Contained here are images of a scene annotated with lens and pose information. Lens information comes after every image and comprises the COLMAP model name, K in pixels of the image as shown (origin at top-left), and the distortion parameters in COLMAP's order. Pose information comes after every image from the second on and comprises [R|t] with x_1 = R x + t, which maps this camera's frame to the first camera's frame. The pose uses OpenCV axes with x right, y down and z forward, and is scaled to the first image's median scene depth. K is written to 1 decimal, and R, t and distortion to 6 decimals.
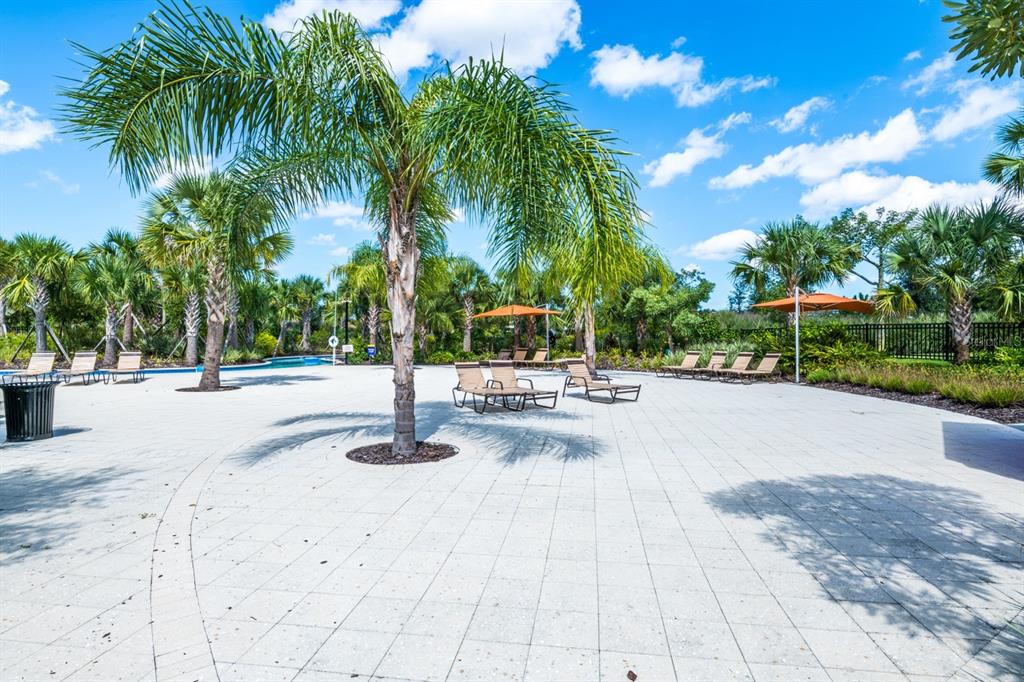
lens RADIAL K [[559.3, 0, 512.8], [0, 559.3, 339.5], [0, 0, 1]] dist [-0.000612, -0.000052]
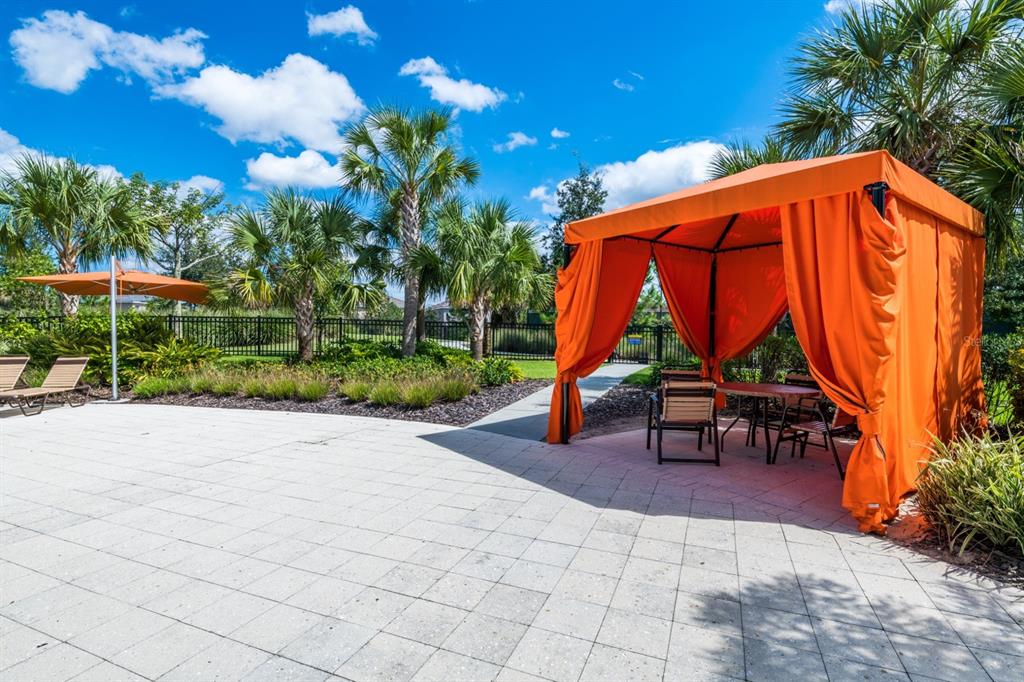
lens RADIAL K [[488.9, 0, 515.9], [0, 488.9, 333.5], [0, 0, 1]] dist [0.002824, 0.000432]
pose [[0.246339, -0.001813, 0.969182, 0.061028], [-0.001439, 0.999996, 0.002236, -0.003632], [-0.969183, -0.001945, 0.246335, 0.395305]]
